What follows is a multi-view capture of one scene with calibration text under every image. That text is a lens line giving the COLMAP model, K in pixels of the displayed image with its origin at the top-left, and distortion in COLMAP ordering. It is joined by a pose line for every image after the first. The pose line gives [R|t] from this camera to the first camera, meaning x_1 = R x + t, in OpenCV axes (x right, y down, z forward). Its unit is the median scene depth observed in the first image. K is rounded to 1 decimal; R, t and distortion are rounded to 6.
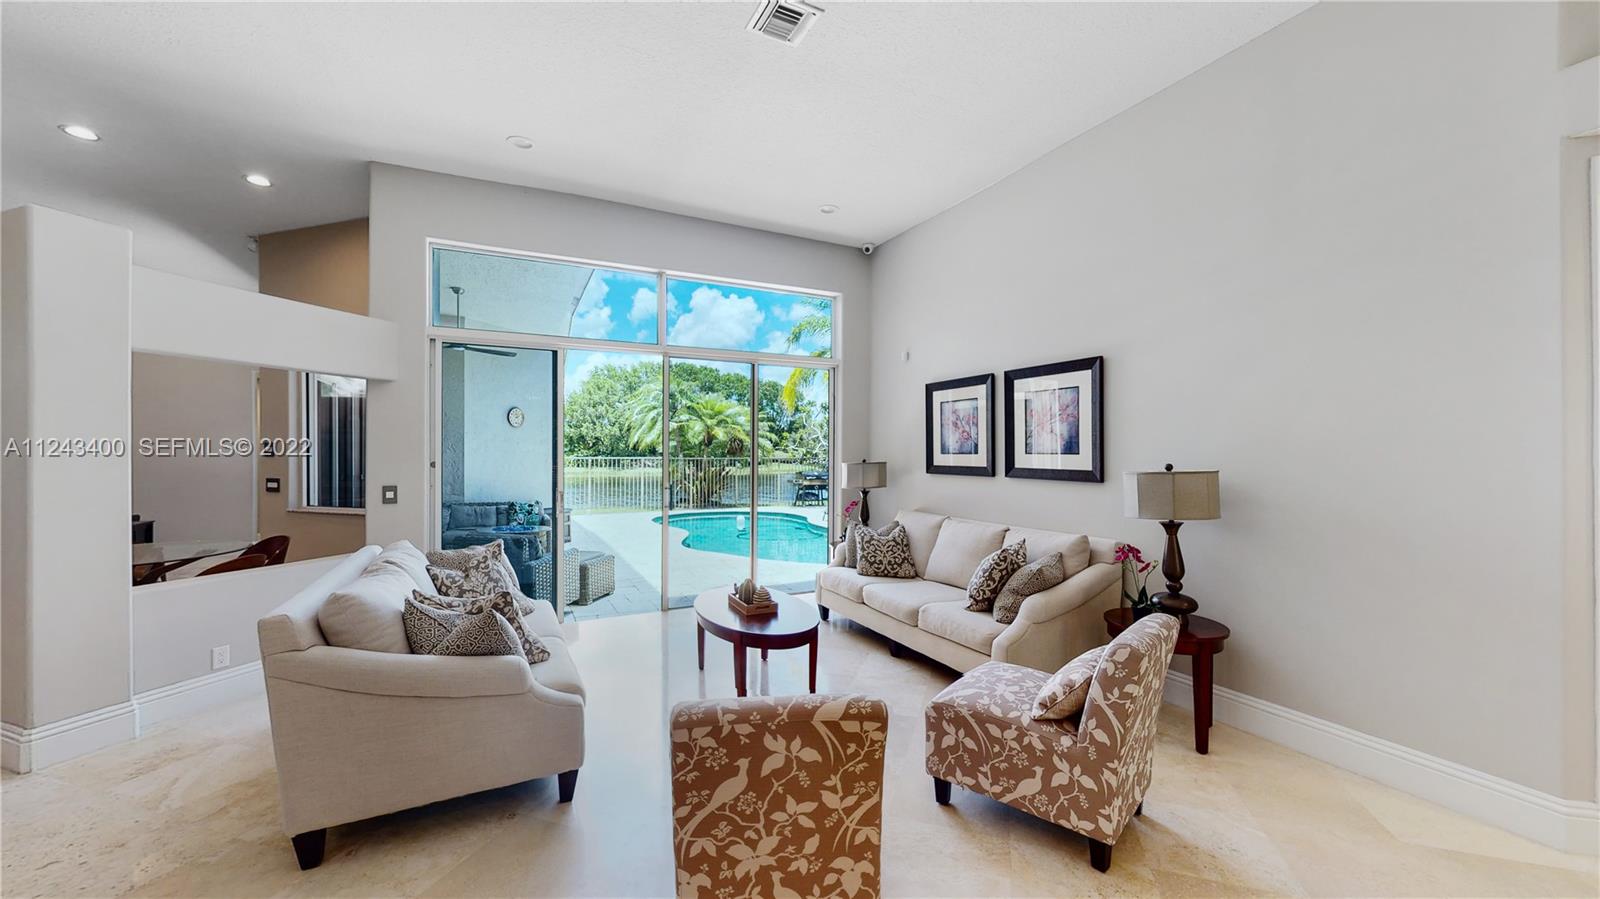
lens RADIAL K [[589.7, 0, 805.3], [0, 589.7, 452.3], [0, 0, 1]] dist [-0.001359, -0.000084]
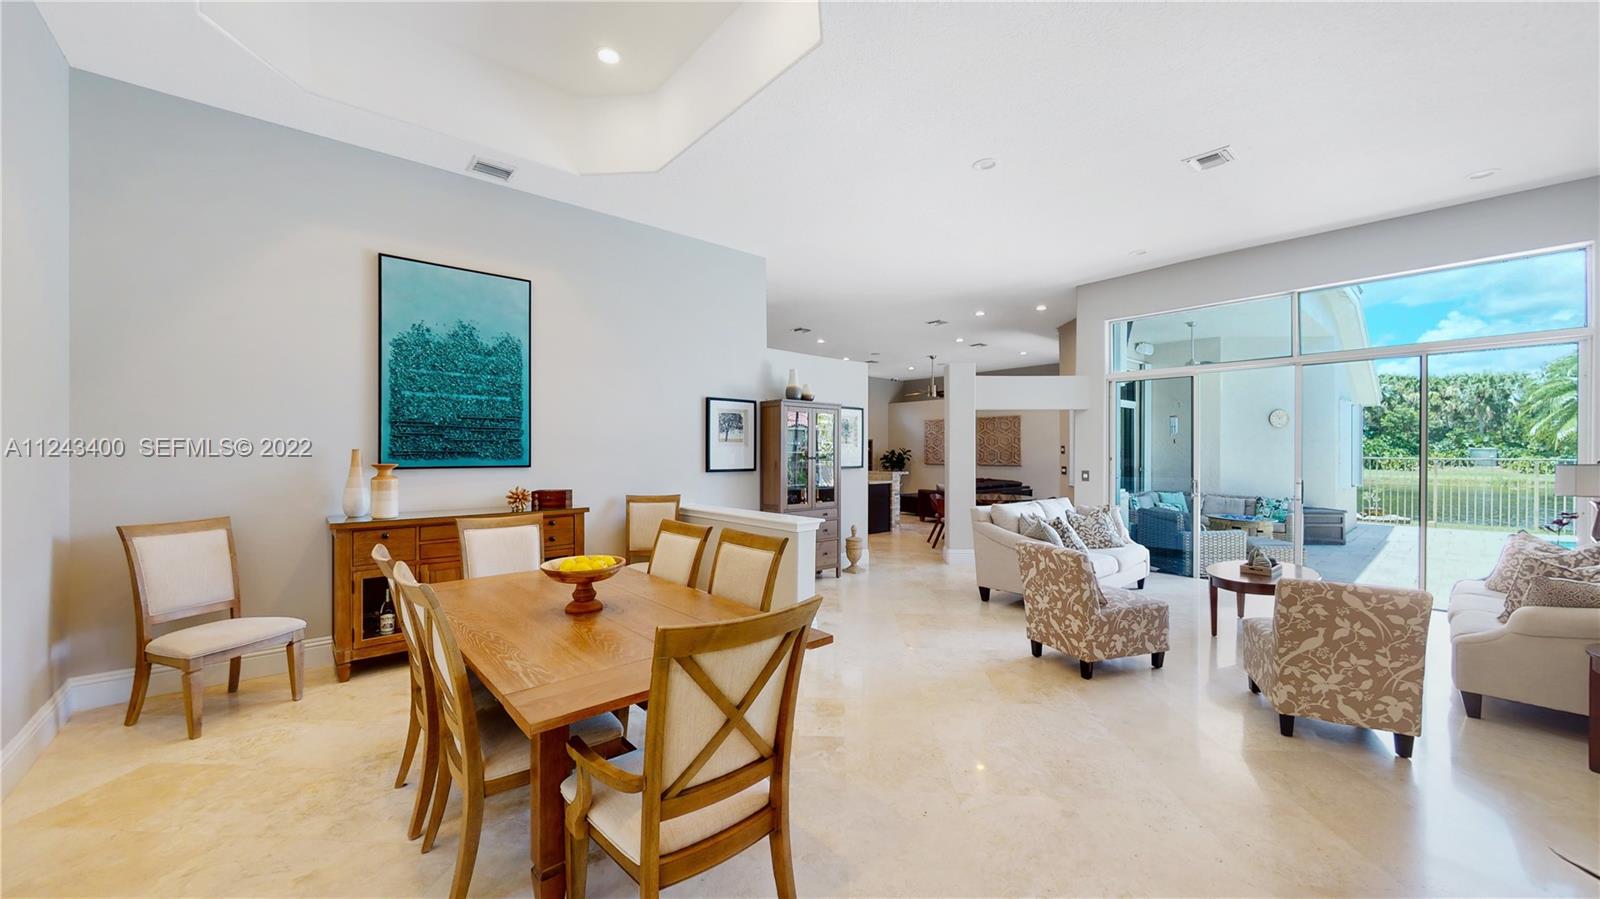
lens RADIAL K [[589.7, 0, 805.3], [0, 589.7, 452.3], [0, 0, 1]] dist [-0.001359, -0.000084]
pose [[0.264645, 0.001147, -0.964345, 0.750104], [-0.000672, 0.999999, 0.001004, 0.001820], [0.964346, 0.000382, 0.264645, -0.253229]]
